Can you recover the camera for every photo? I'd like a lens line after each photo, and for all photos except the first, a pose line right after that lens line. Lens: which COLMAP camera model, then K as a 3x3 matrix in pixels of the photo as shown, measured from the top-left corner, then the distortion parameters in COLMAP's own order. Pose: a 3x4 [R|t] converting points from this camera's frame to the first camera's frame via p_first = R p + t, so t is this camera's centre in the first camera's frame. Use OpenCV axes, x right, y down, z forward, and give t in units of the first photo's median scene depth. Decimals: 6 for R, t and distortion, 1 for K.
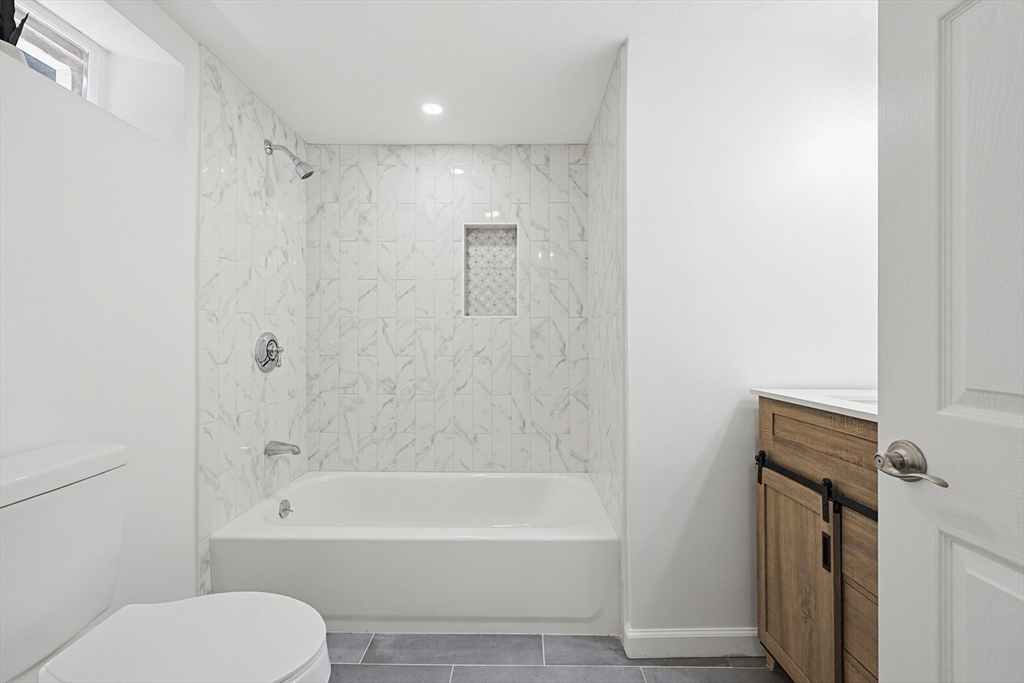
lens RADIAL K [[435.9, 0, 517.4], [0, 435.9, 337.9], [0, 0, 1]] dist [-0.002997, -0.000443]
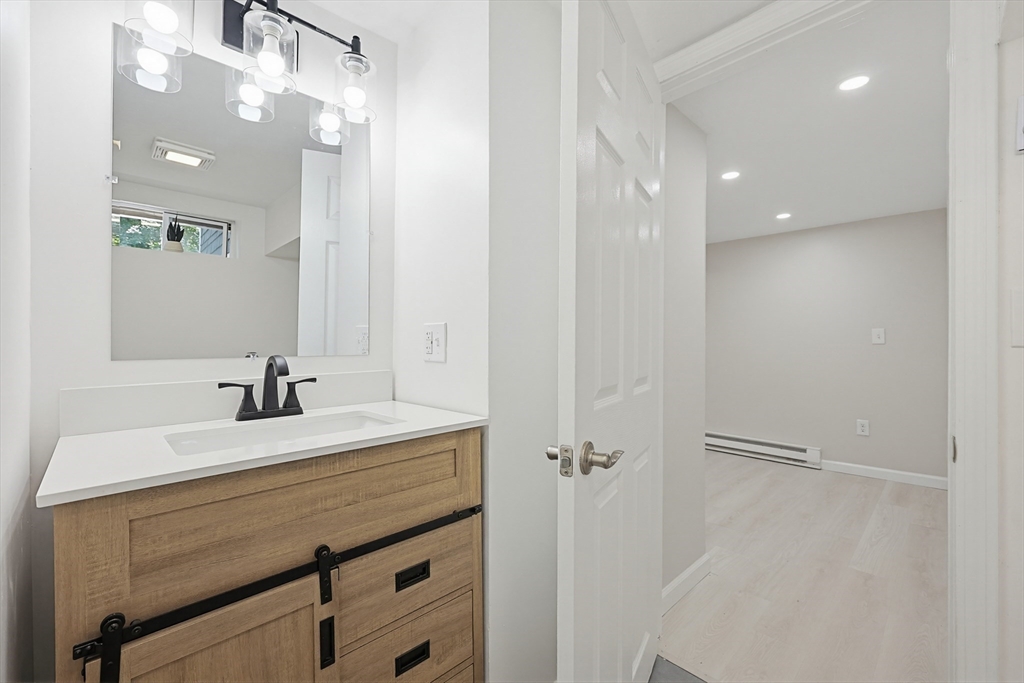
lens RADIAL K [[435.9, 0, 517.4], [0, 435.9, 337.9], [0, 0, 1]] dist [-0.002997, -0.000443]
pose [[-0.696638, 0.011642, 0.717328, -0.082319], [0.007655, 0.999932, -0.008794, -0.031925], [-0.717382, -0.000636, -0.696680, 1.711454]]
